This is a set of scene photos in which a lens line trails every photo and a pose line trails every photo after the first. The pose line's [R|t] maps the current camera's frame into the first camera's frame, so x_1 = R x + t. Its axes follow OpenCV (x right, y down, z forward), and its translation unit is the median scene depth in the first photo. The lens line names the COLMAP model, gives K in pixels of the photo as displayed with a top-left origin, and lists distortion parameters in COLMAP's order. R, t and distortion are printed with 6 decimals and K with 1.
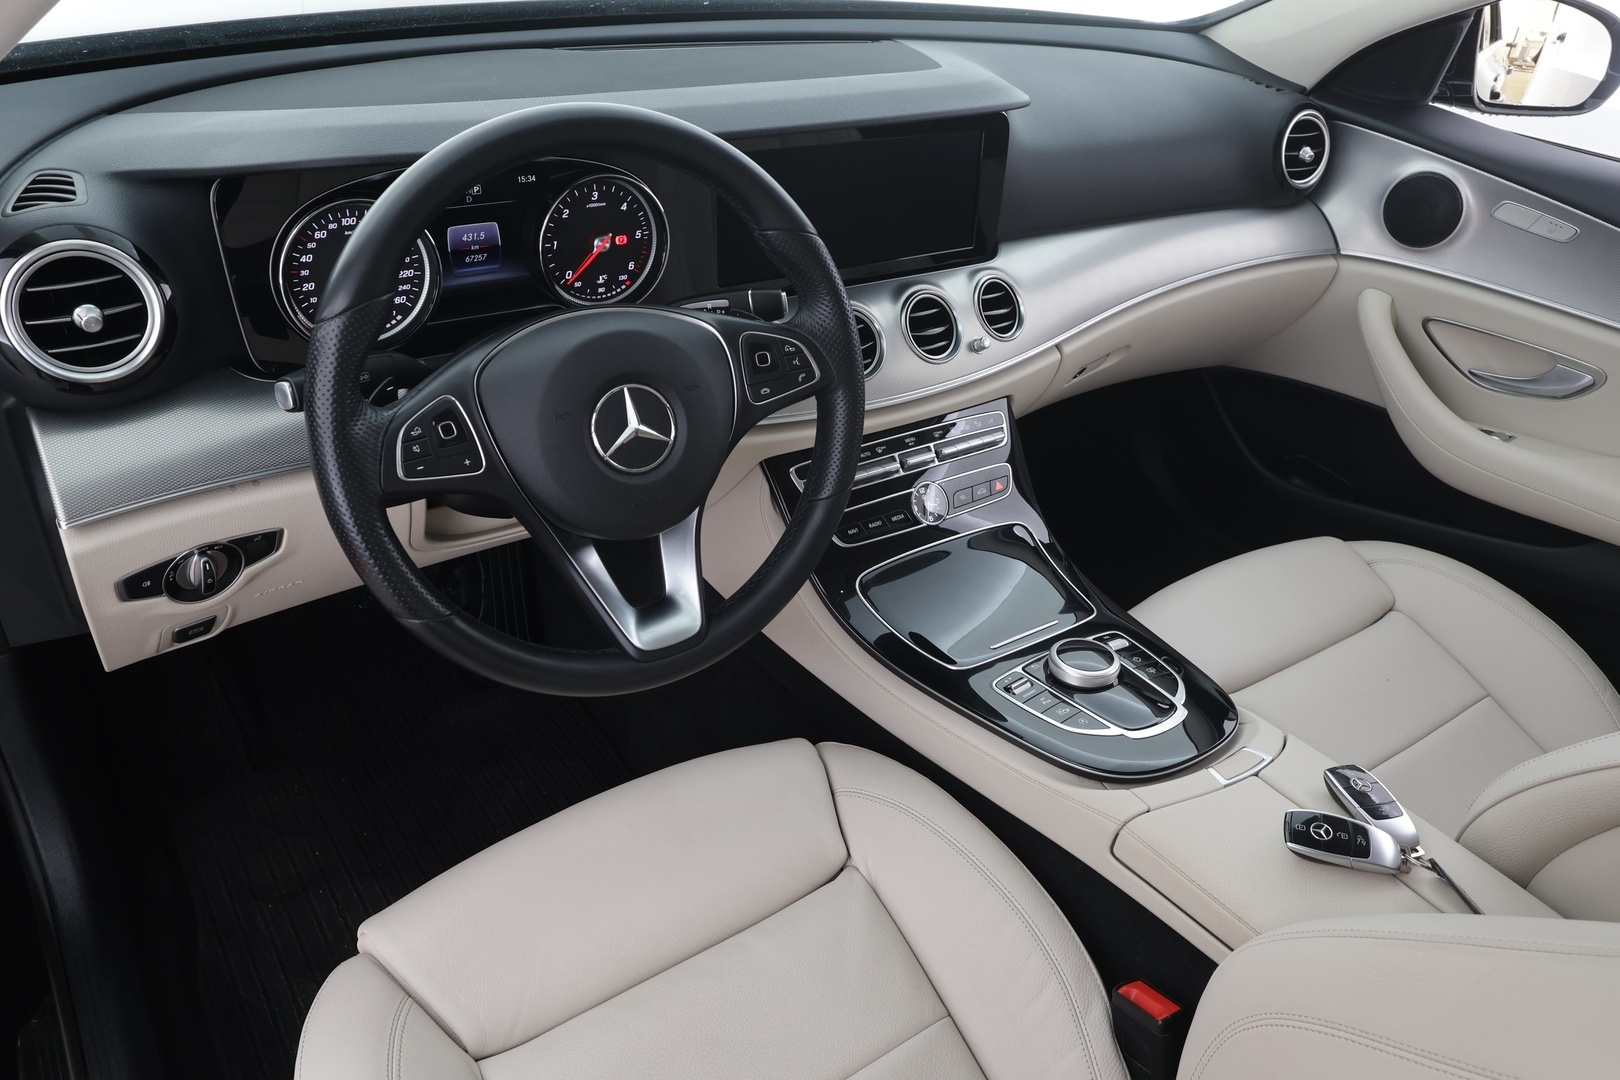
lens RADIAL K [[1183.1, 0, 816.1], [0, 1183.1, 539.1], [0, 0, 1]] dist [0.001783, 0.000379]
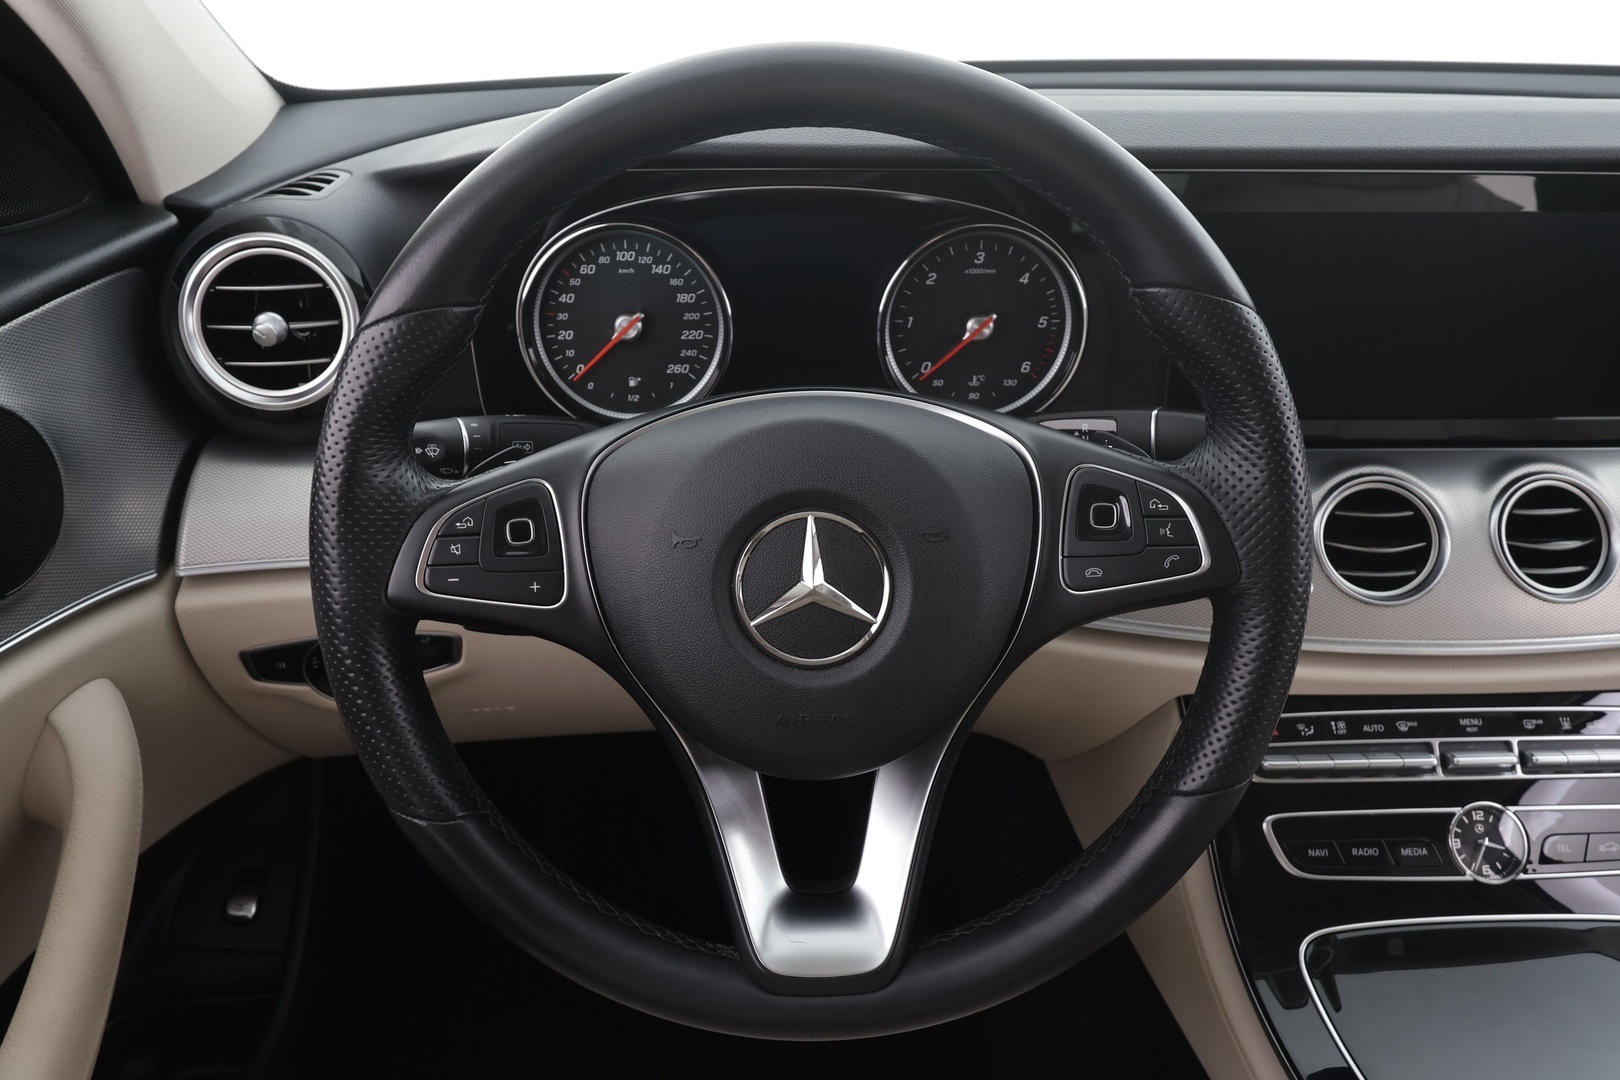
lens RADIAL K [[1183.1, 0, 806.1], [0, 1183.1, 538.1], [0, 0, 1]] dist [0.001783, 0.000379]
pose [[0.837435, 0.166243, -0.520639, 0.115806], [-0.240426, 0.967546, -0.077777, -0.059918], [0.490813, 0.190309, 0.850227, 0.422957]]
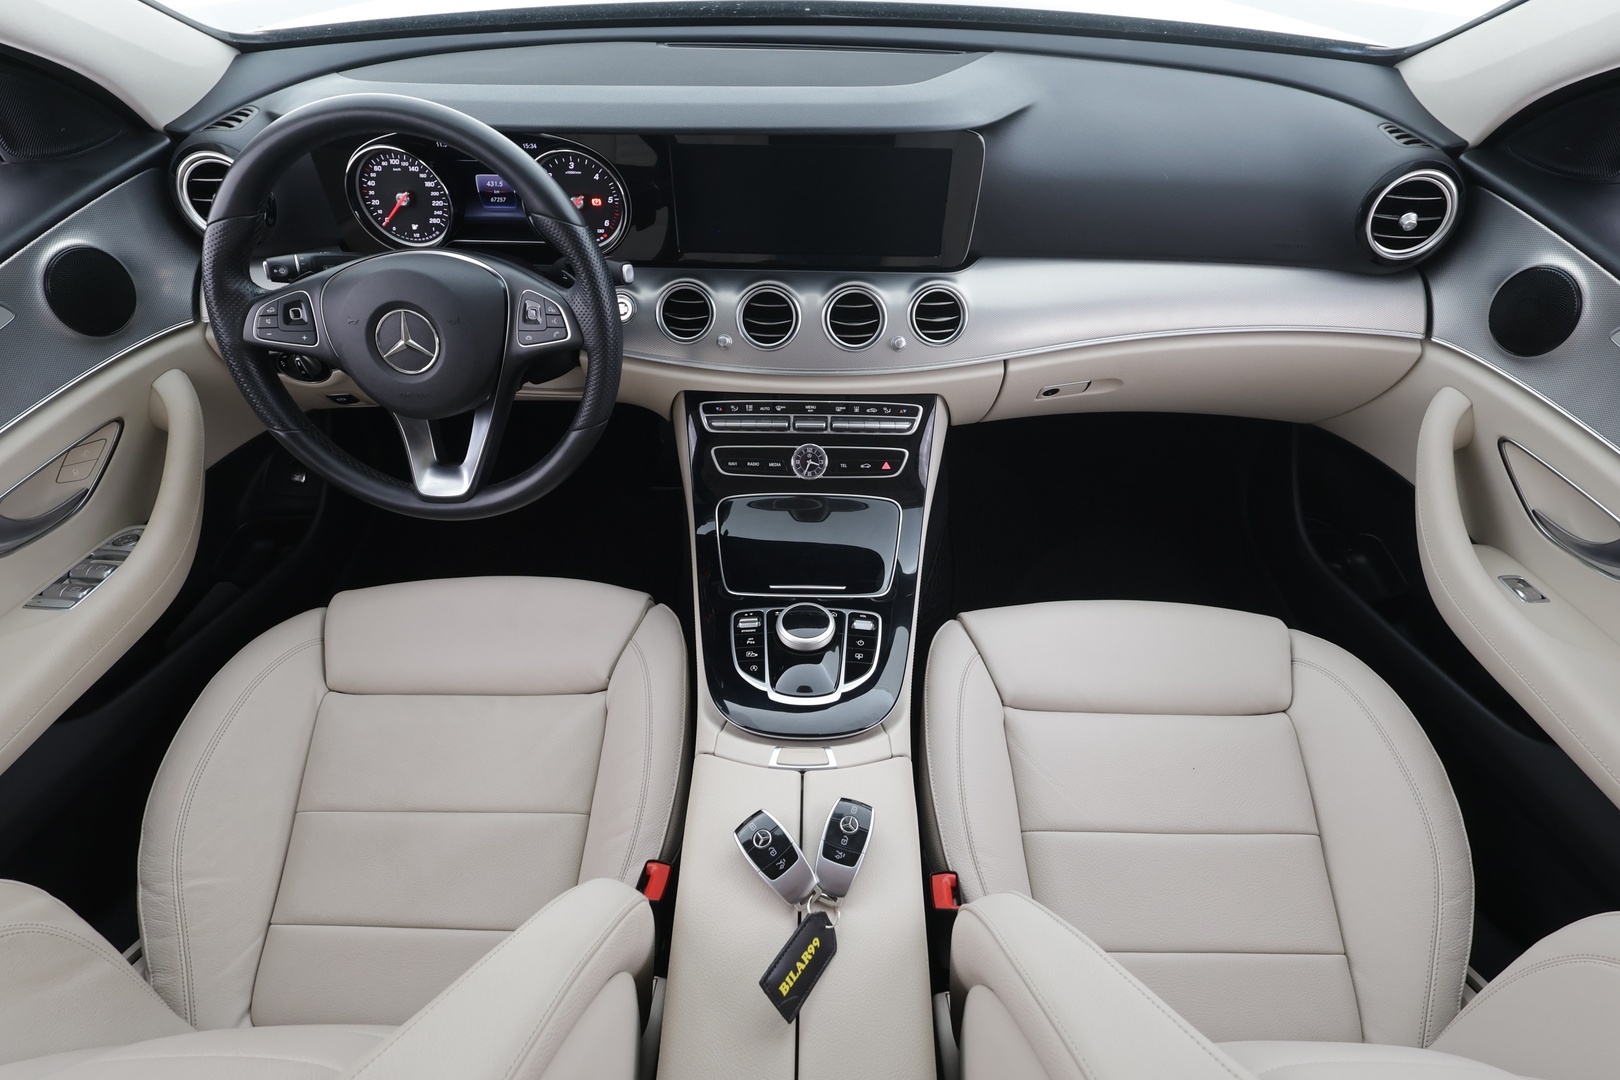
lens RADIAL K [[807.9, 0, 813.3], [0, 807.9, 543.8], [0, 0, 1]] dist [0.002754, -0.002625]
pose [[0.807969, 0.354662, -0.470532, 0.652846], [-0.266022, 0.932109, 0.245776, -0.196866], [0.525754, -0.073408, 0.847463, 0.348355]]
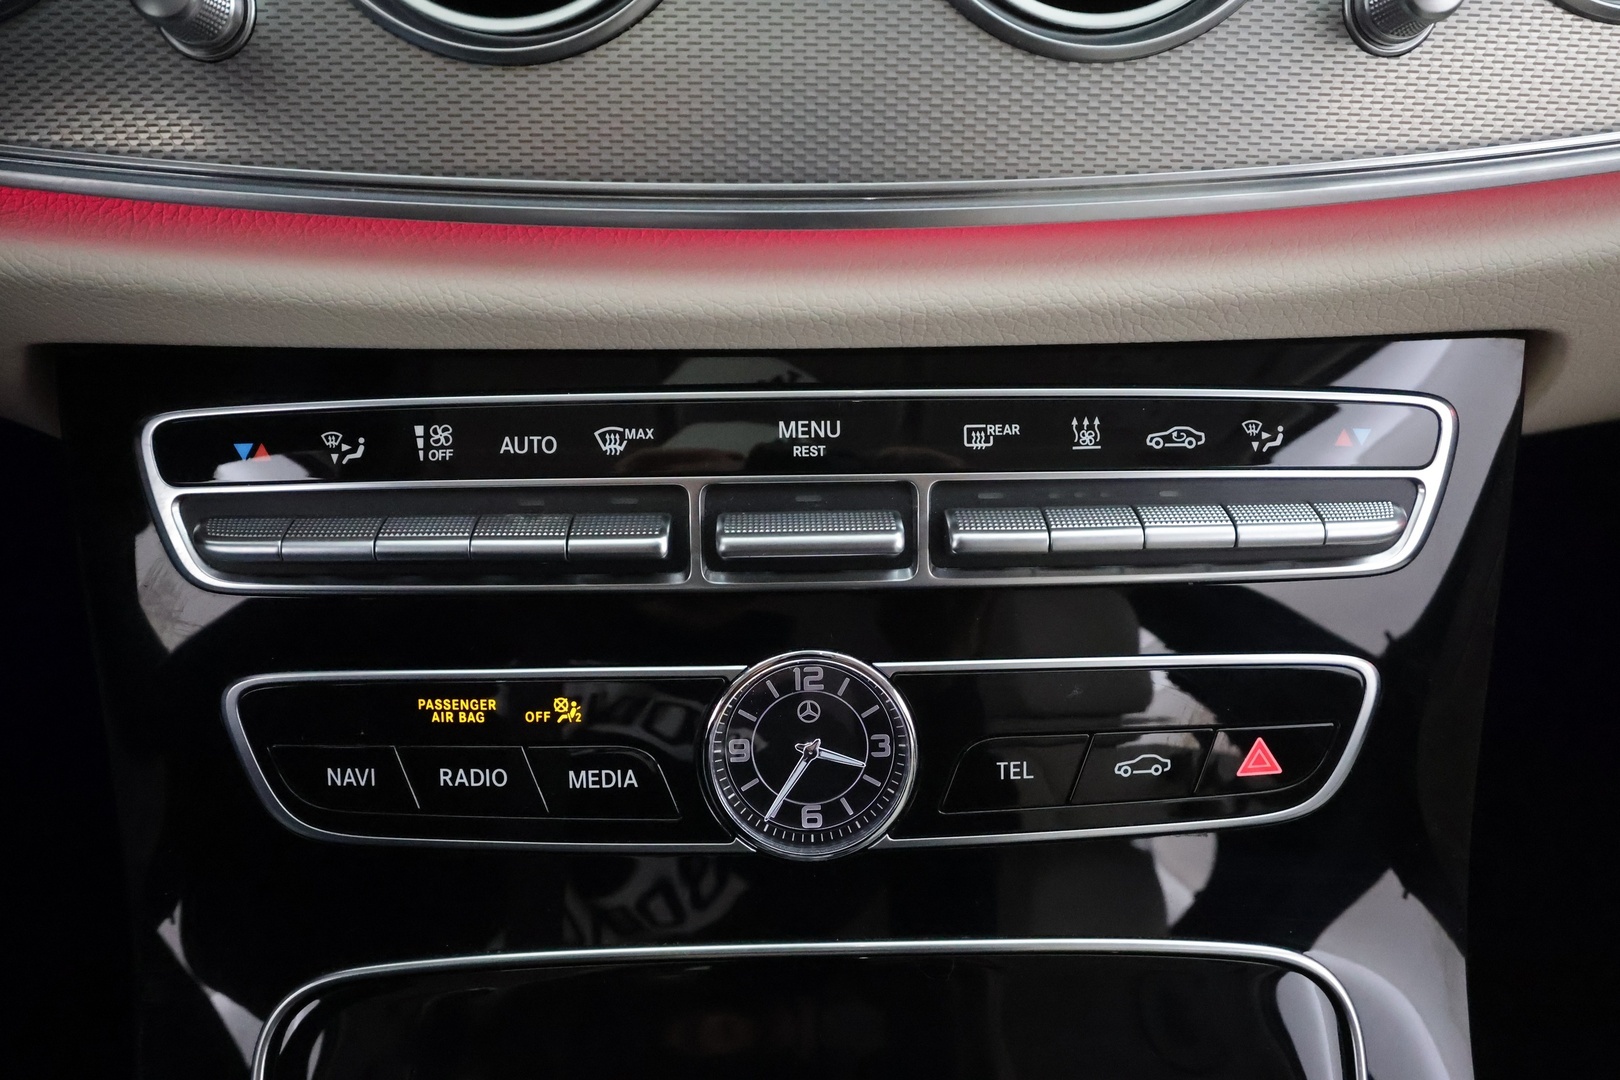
lens RADIAL K [[1117.0, 0, 848.2], [0, 1117.0, 621.6], [0, 0, 1]] dist [0.040706, 0.000346]
pose [[0.832284, 0.322667, -0.450766, 0.225620], [-0.245110, 0.943538, 0.222838, -0.120685], [0.497217, -0.074977, 0.864380, 1.036820]]
